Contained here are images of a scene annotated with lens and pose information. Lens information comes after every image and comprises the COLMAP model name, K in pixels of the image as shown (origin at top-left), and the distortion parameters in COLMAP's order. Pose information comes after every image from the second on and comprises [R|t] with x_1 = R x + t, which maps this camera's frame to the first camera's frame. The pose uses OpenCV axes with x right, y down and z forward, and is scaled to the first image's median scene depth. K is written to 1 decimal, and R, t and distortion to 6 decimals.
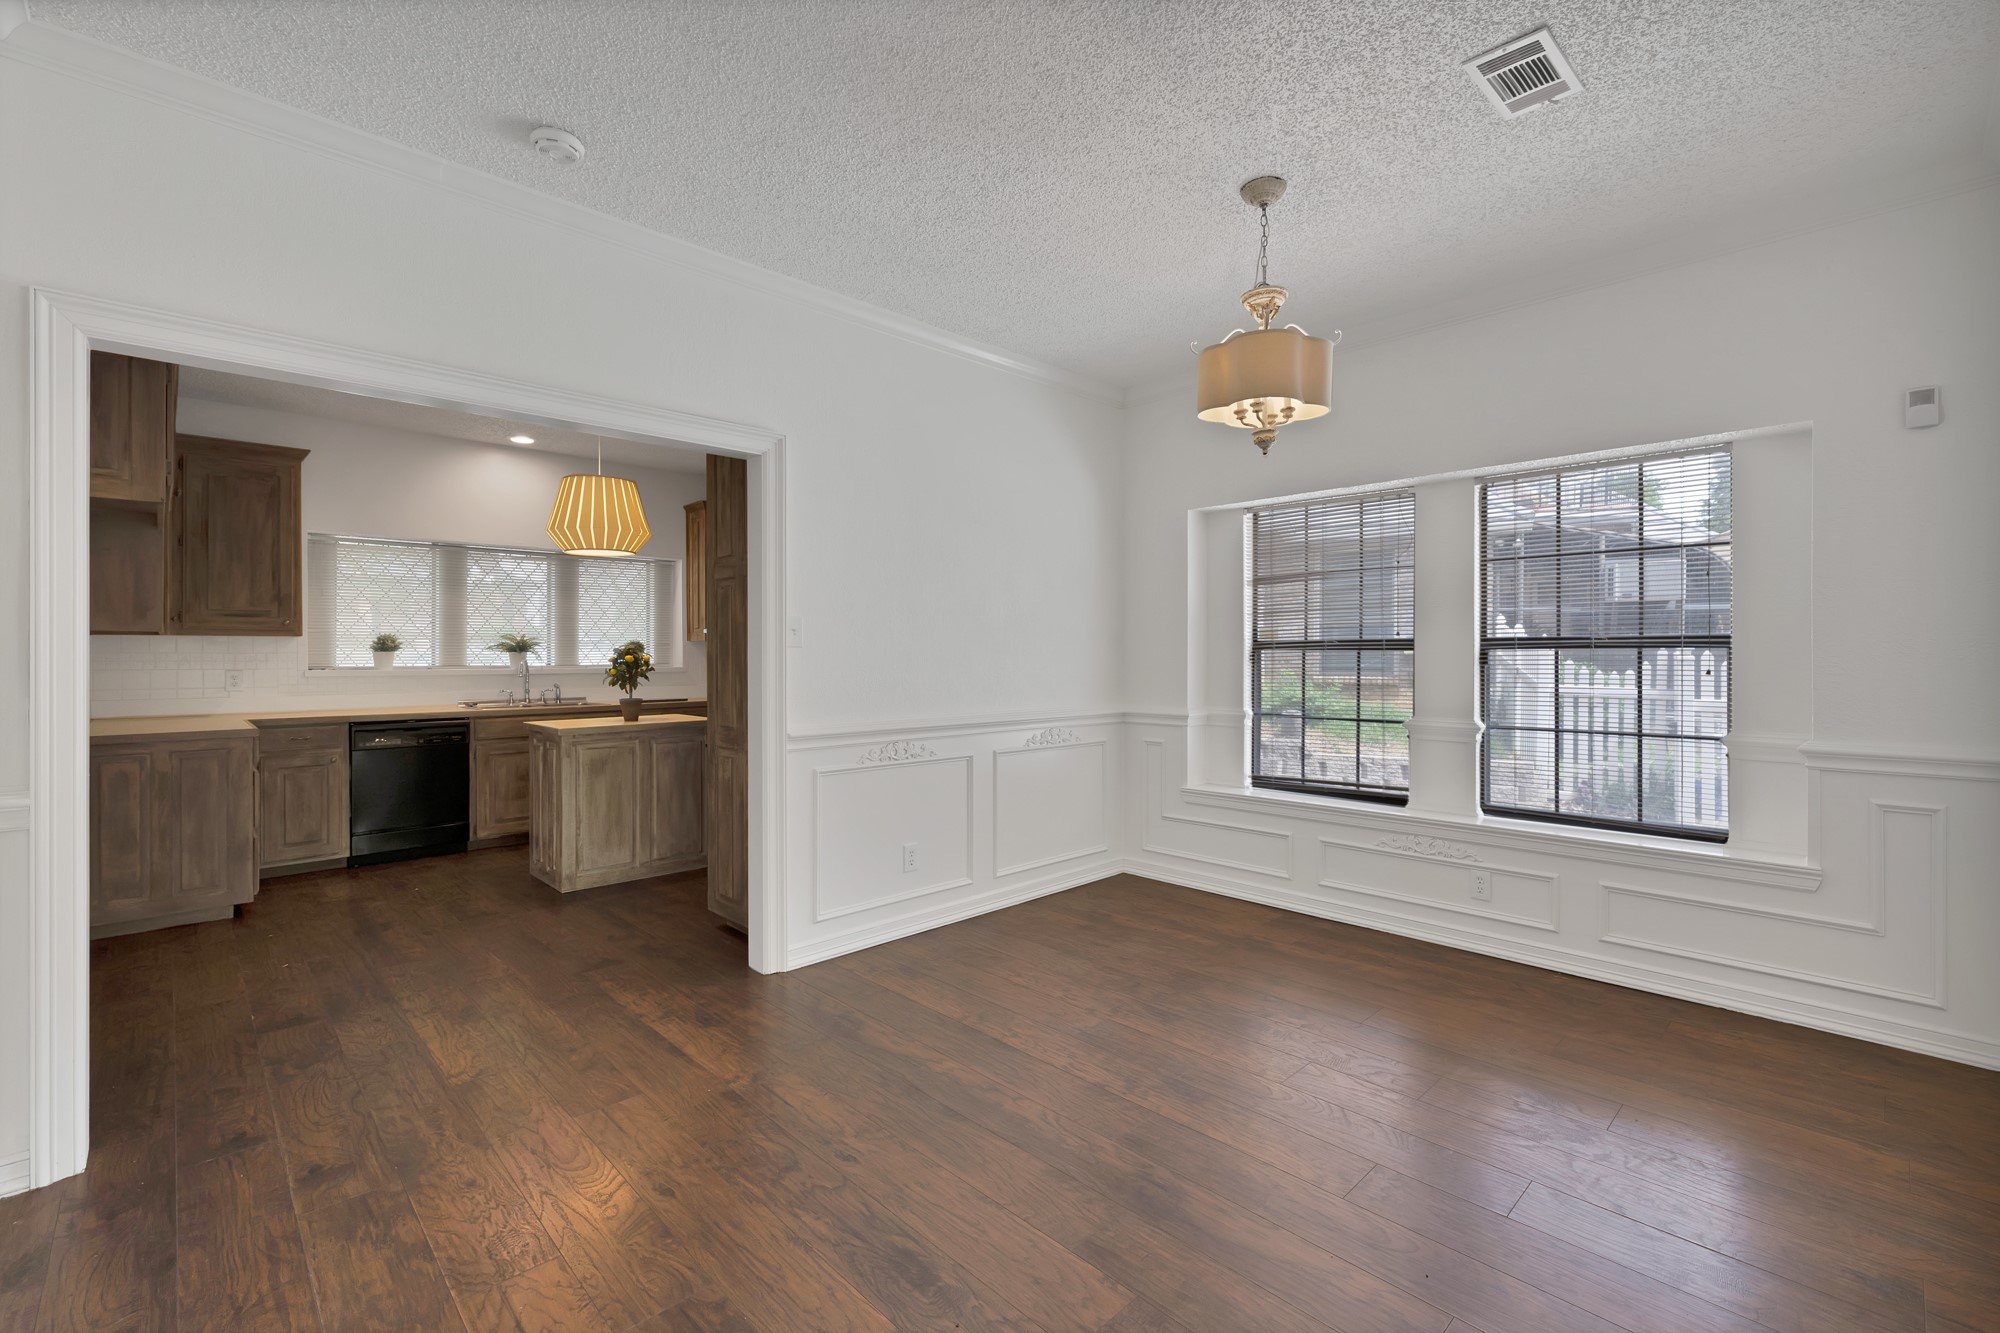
lens RADIAL K [[858.8, 0, 995.9], [0, 858.8, 652.2], [0, 0, 1]] dist [0.001731, -0.001683]
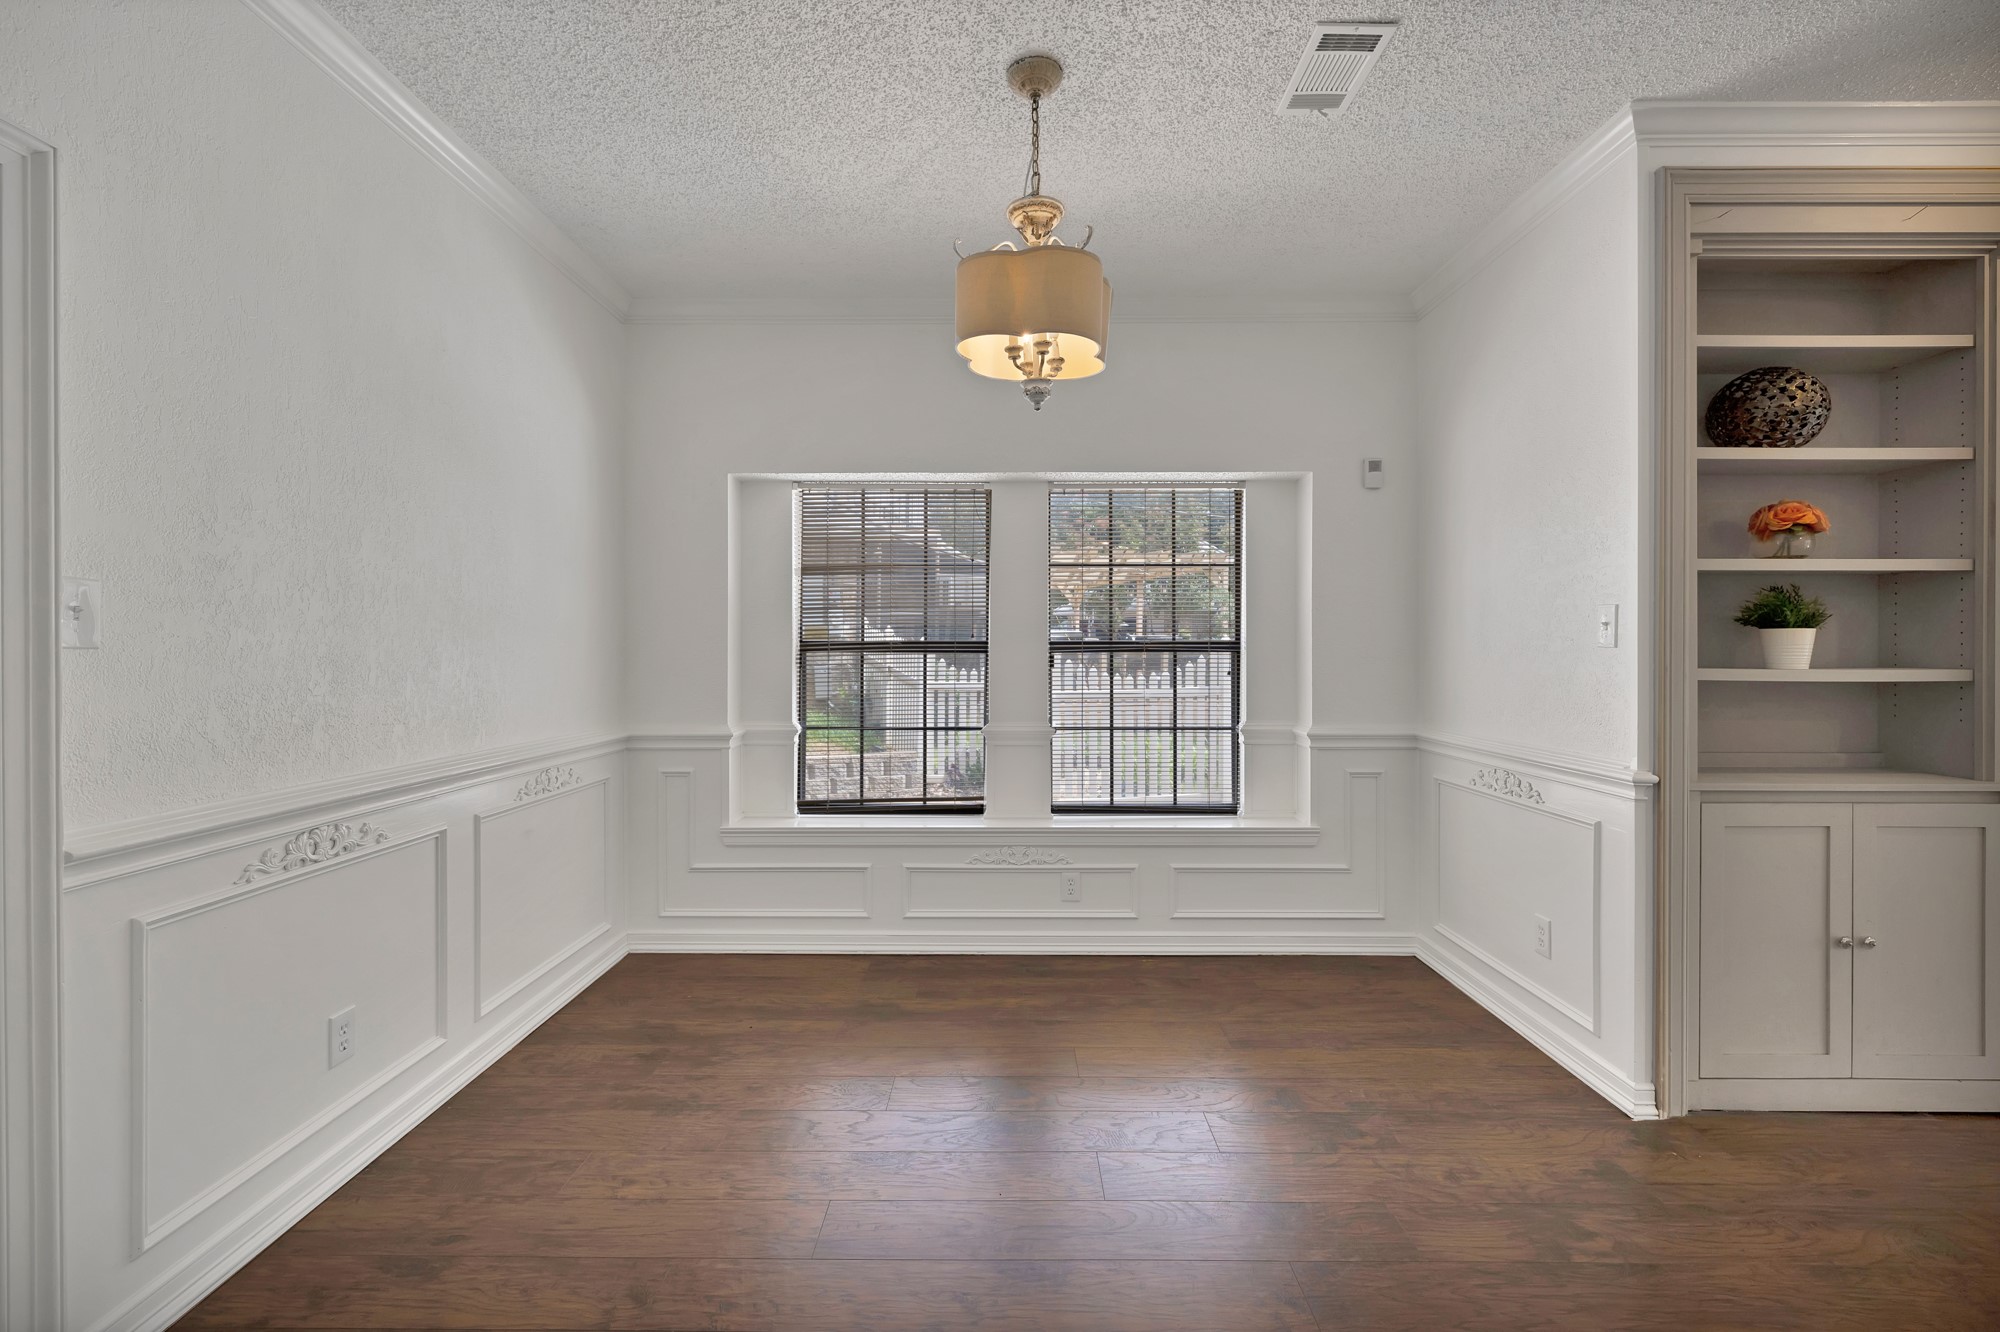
lens RADIAL K [[858.8, 0, 1011.0], [0, 858.8, 654.8], [0, 0, 1]] dist [0.001731, -0.001683]
pose [[0.699358, -0.001398, 0.714770, -0.165345], [-0.002527, 0.999987, 0.004428, -0.004267], [-0.714767, -0.004903, 0.699345, 0.278597]]
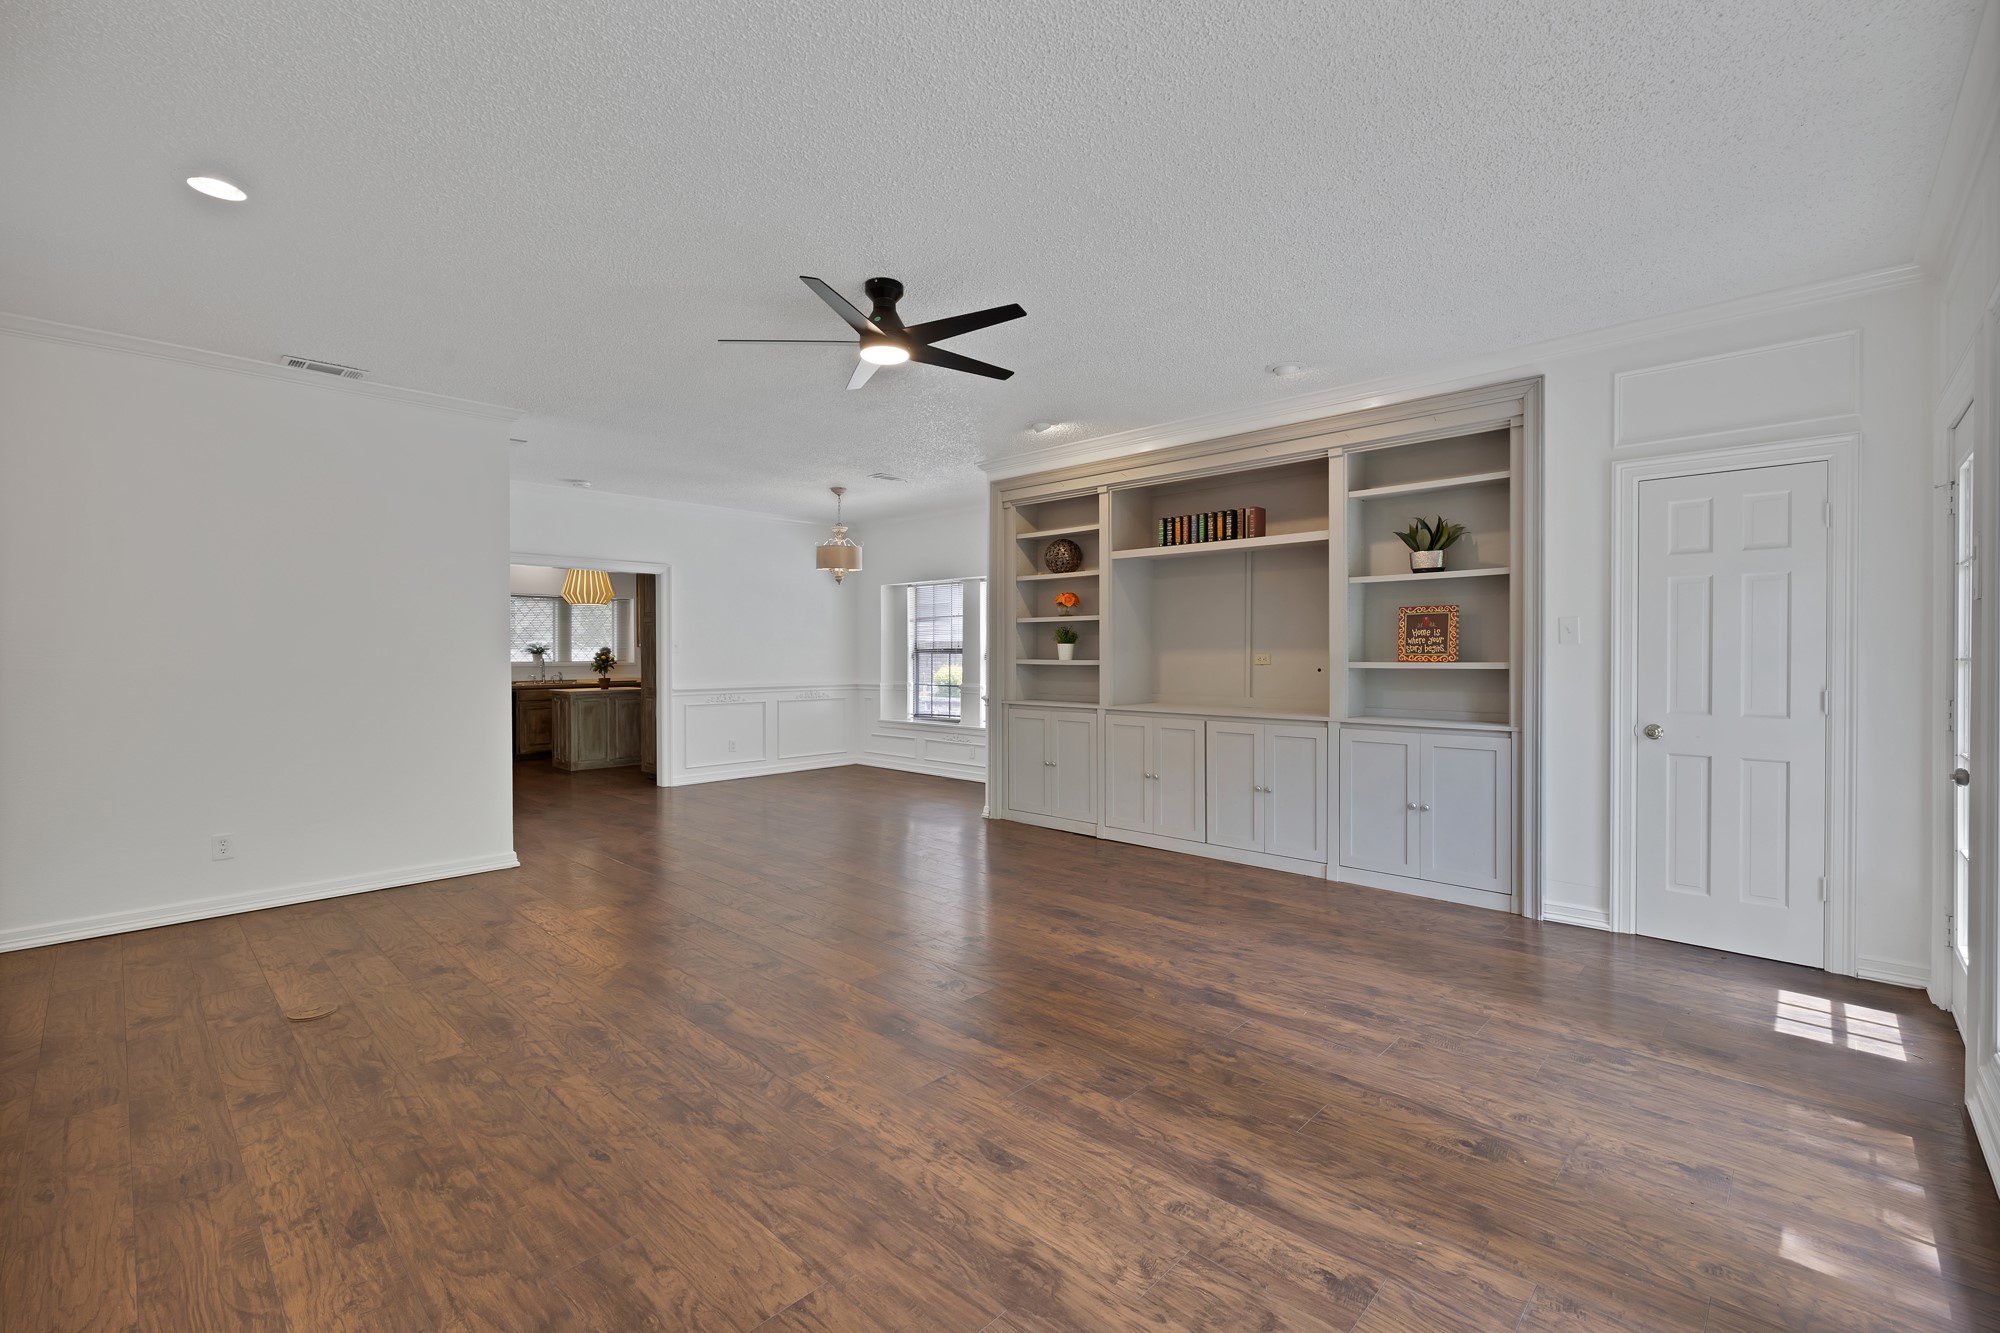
lens RADIAL K [[858.8, 0, 1018.3], [0, 858.8, 657.8], [0, 0, 1]] dist [0.001731, -0.001683]
pose [[0.998484, -0.001996, 0.055014, 0.459694], [0.001448, 0.999949, 0.010000, -0.011596], [-0.055031, -0.009905, 0.998435, -1.130633]]
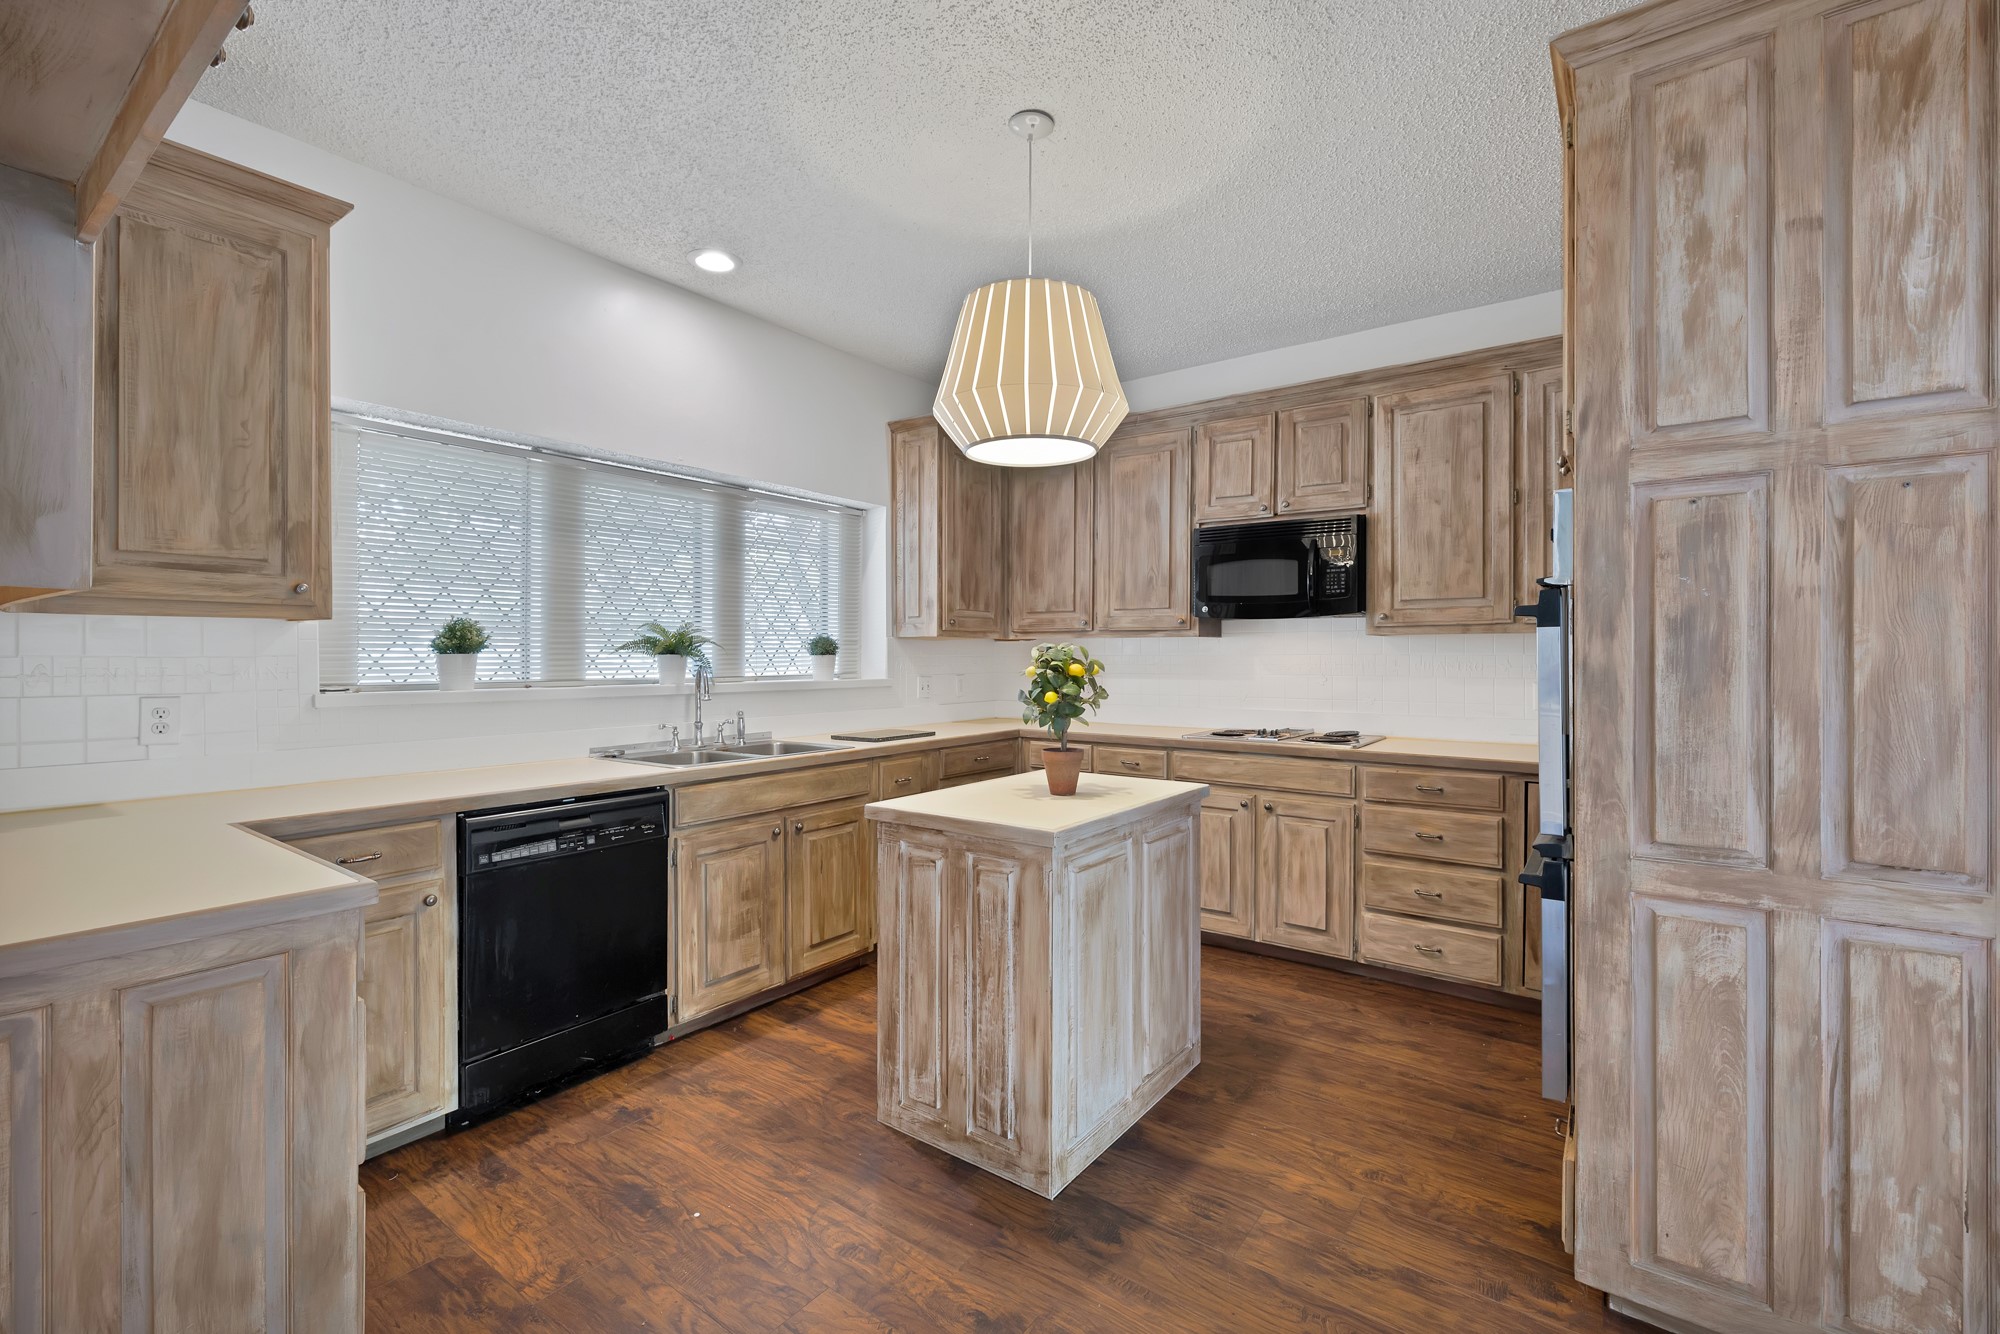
lens RADIAL K [[858.8, 0, 969.0], [0, 858.8, 656.7], [0, 0, 1]] dist [0.001731, -0.001683]
pose [[0.987956, 0.002068, 0.154719, -0.628164], [-0.002916, 0.999982, 0.005251, -0.002872], [-0.154706, -0.005639, 0.987945, 0.579161]]
